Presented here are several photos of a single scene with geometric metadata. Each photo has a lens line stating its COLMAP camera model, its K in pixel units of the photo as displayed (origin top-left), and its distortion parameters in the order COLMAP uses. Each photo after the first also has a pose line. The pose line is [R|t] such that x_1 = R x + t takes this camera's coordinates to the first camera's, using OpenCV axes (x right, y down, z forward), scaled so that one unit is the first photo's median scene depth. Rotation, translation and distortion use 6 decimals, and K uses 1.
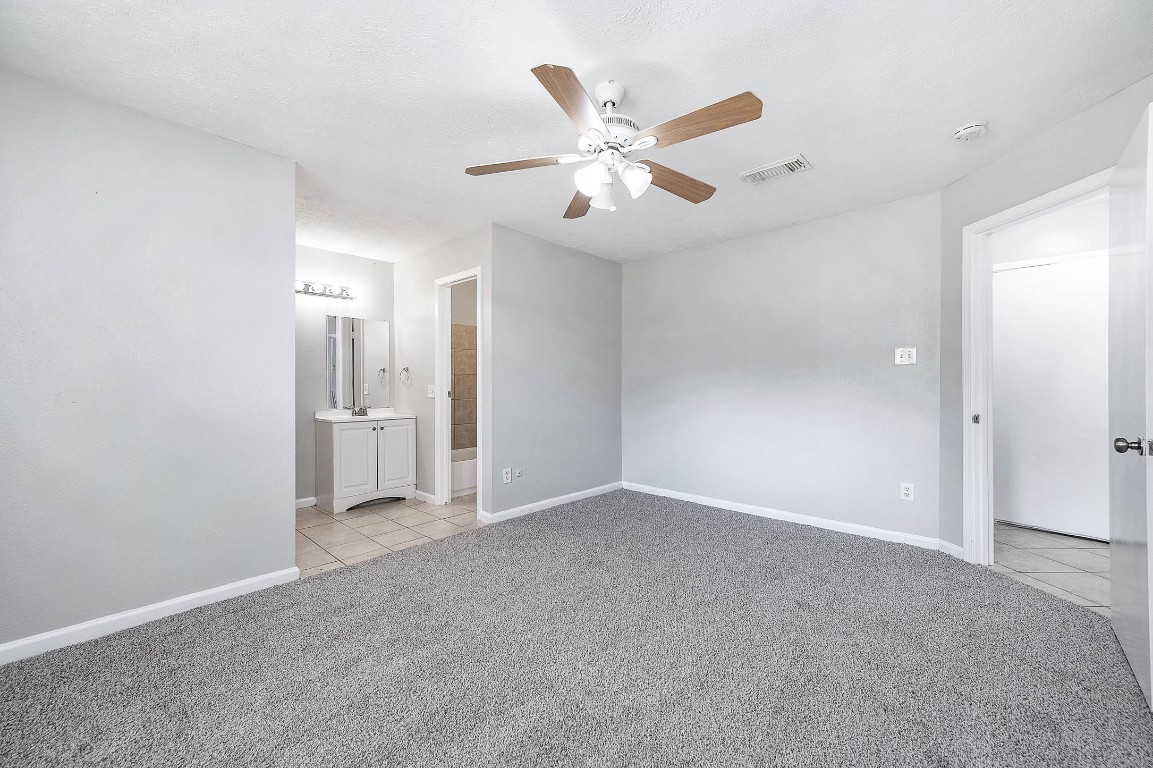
lens RADIAL K [[453.3, 0, 584.6], [0, 453.3, 385.7], [0, 0, 1]] dist [0.012137, 0.000149]
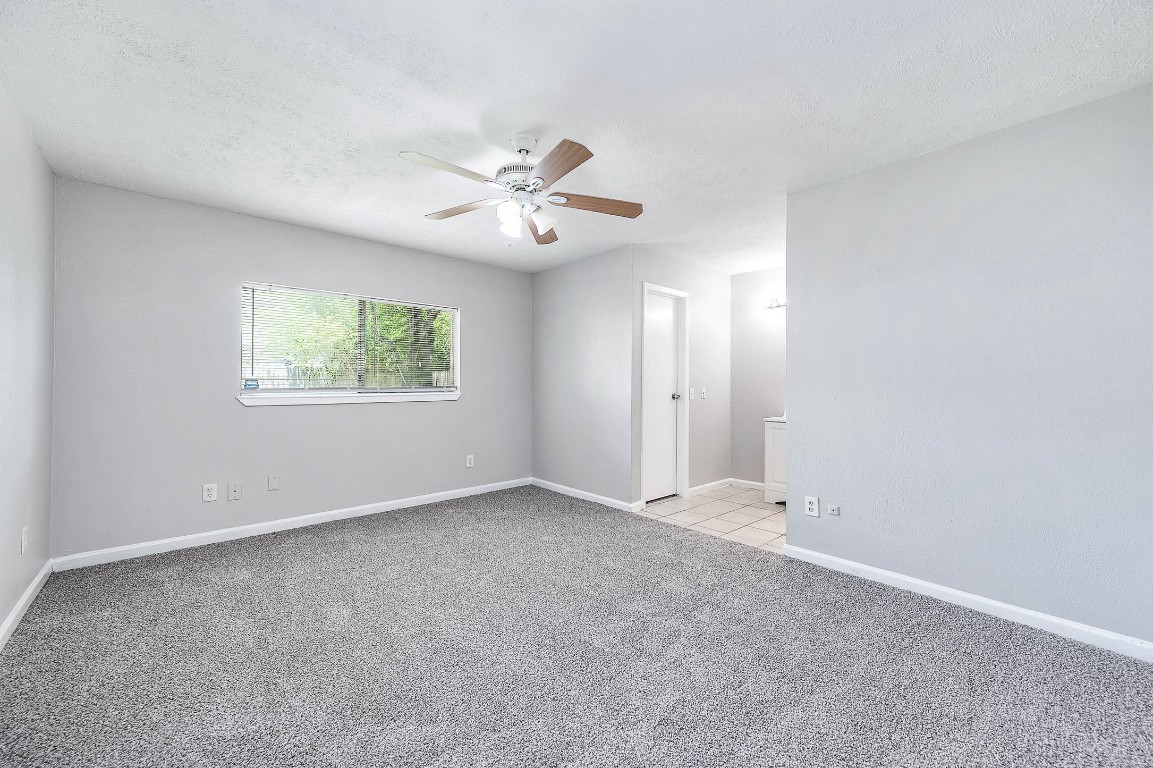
lens RADIAL K [[453.3, 0, 578.8], [0, 453.3, 387.1], [0, 0, 1]] dist [0.012137, 0.000149]
pose [[-0.106415, 0.008391, -0.994286, 0.608182], [-0.002499, 0.999959, 0.008707, -0.010144], [0.994319, 0.003411, -0.106390, 0.651448]]
